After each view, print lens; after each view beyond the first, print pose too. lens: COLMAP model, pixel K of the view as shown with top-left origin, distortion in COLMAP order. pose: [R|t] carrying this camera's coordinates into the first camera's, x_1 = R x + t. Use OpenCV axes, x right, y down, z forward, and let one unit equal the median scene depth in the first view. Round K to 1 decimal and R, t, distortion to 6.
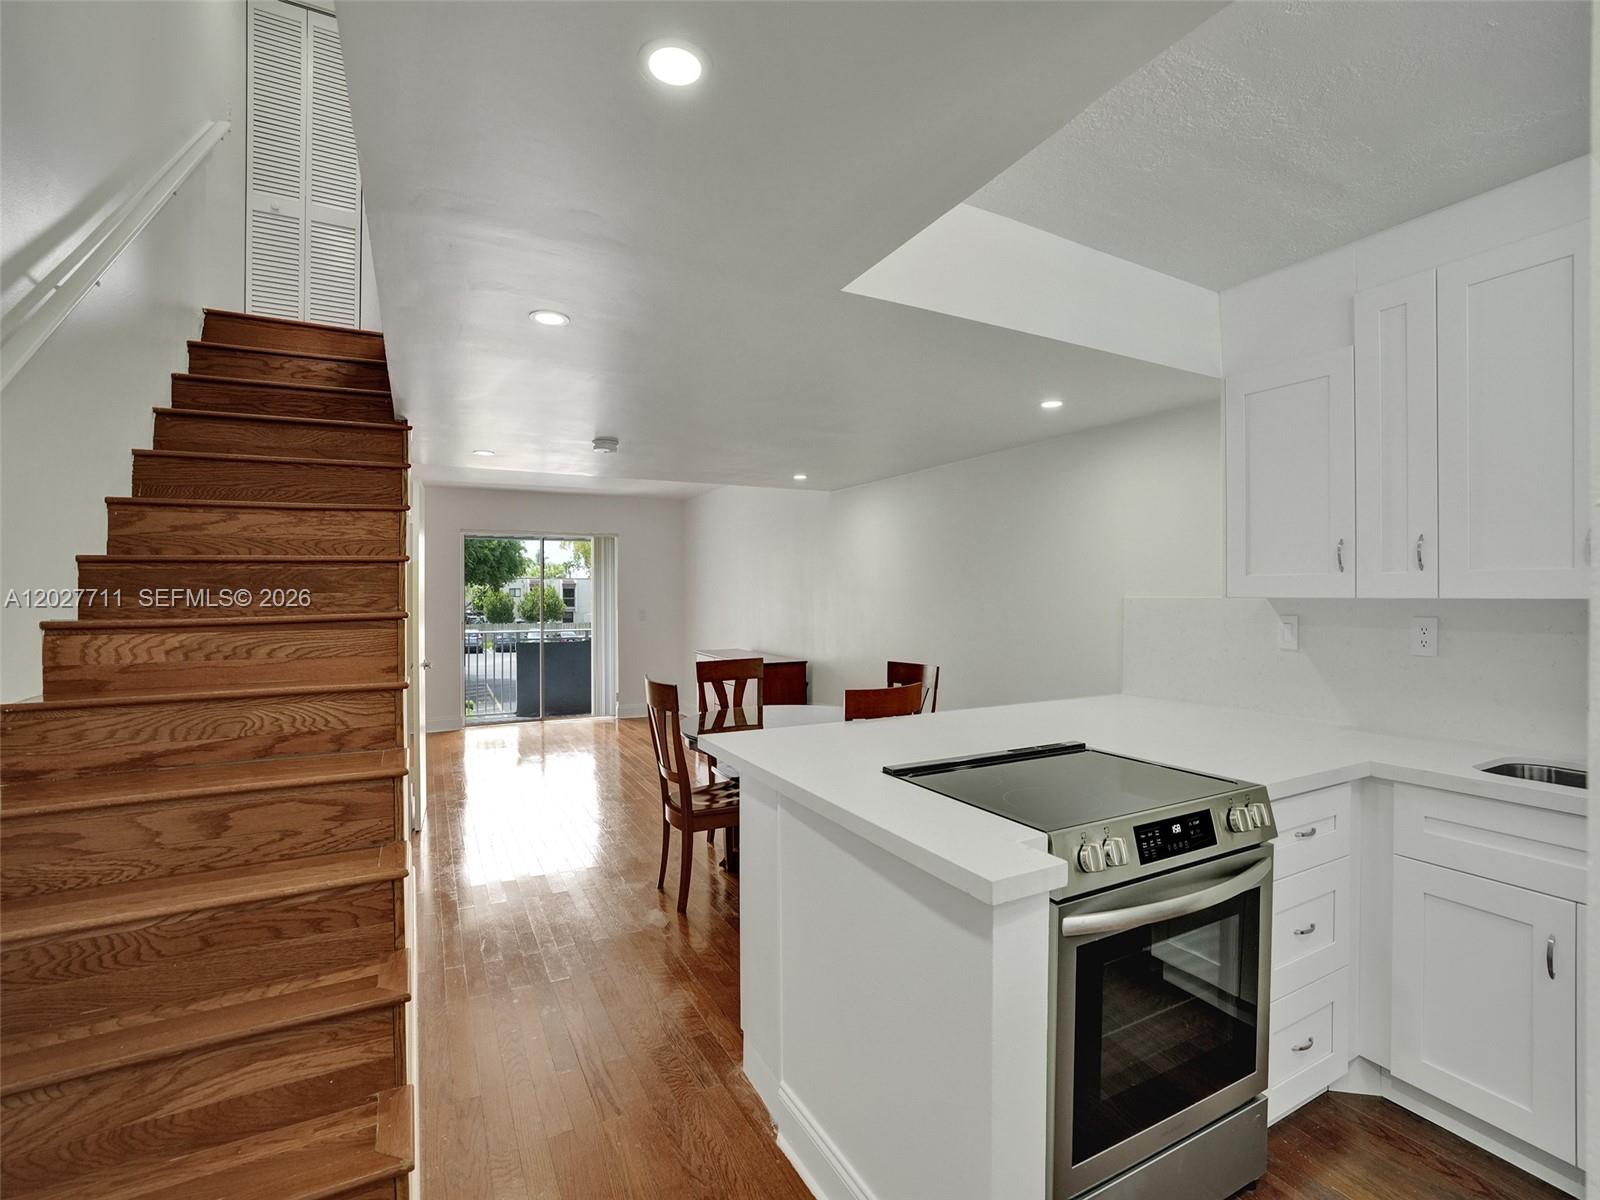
lens RADIAL K [[751.5, 0, 805.5], [0, 751.5, 601.0], [0, 0, 1]] dist [-0.063086, 0.022434]
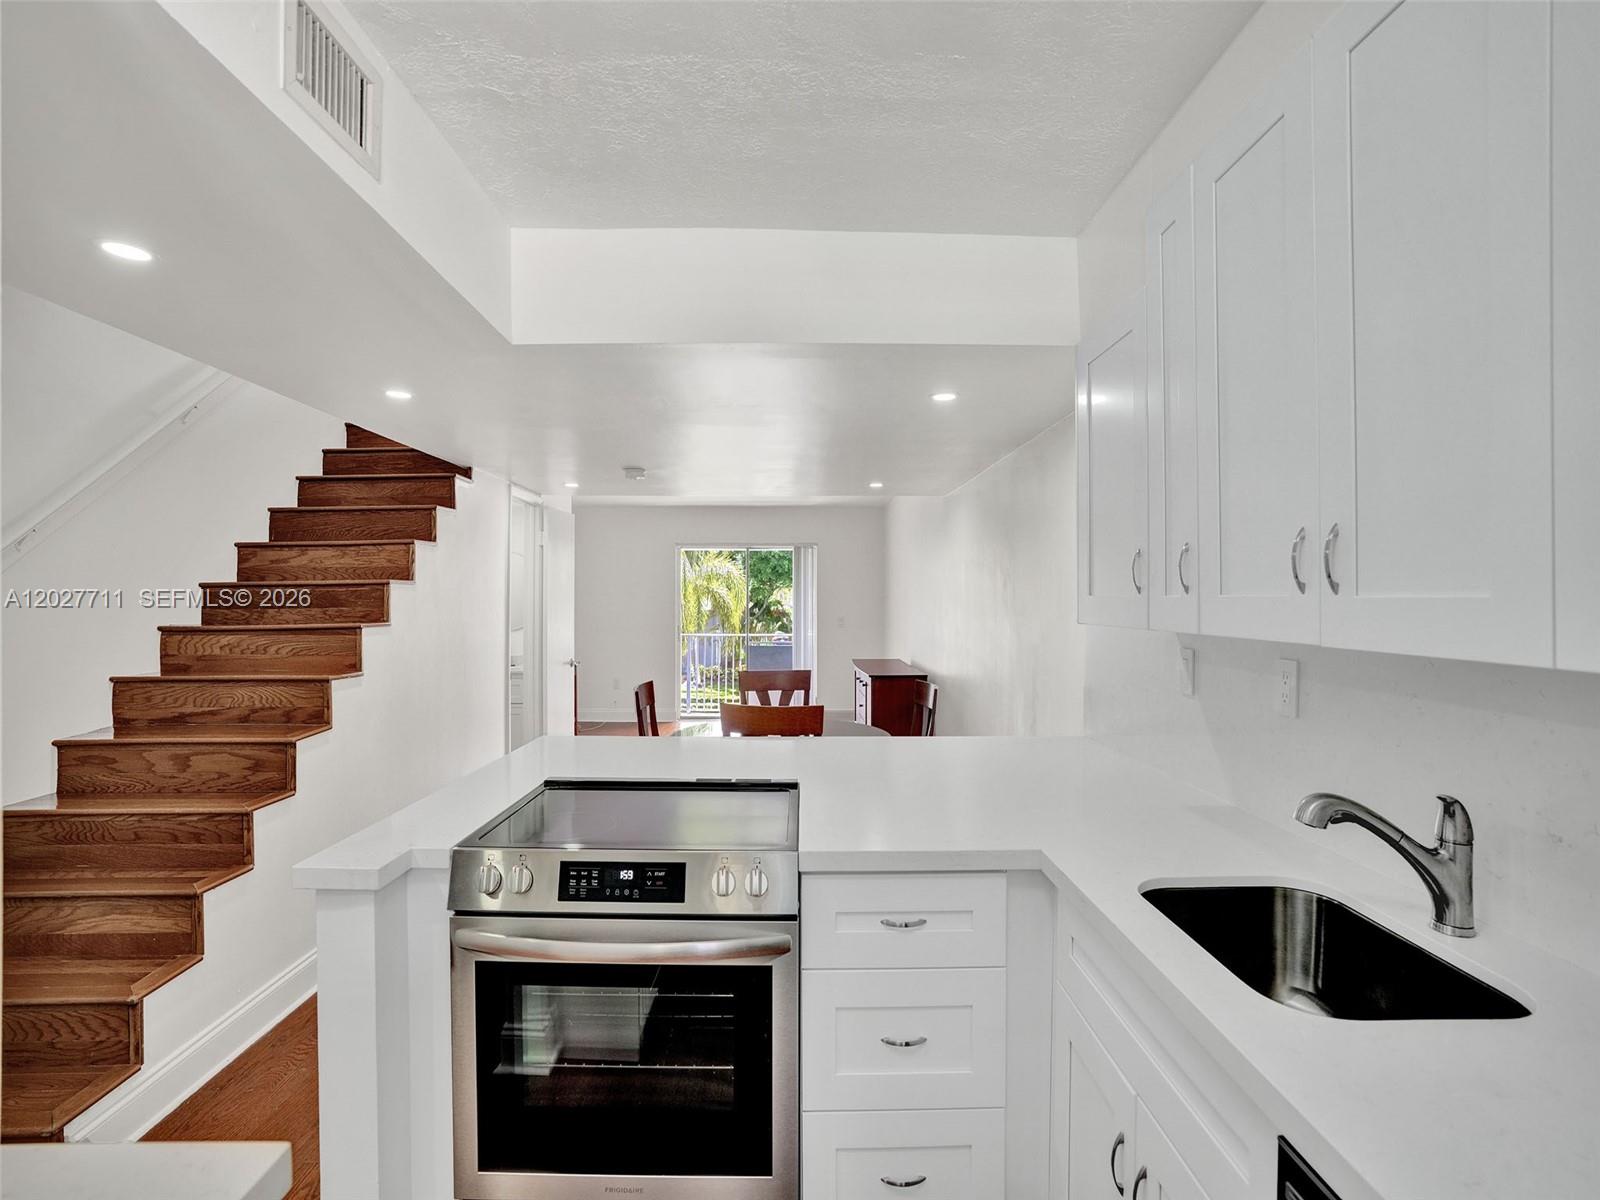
lens RADIAL K [[775.5, 0, 800.0], [0, 775.5, 600.0], [0, 0, 1]] dist [-0.068785, 0.028593]
pose [[0.885441, 0.005296, -0.464722, 0.998378], [-0.007306, 0.999970, -0.002526, -0.036636], [0.464694, 0.005632, 0.885453, 0.199499]]
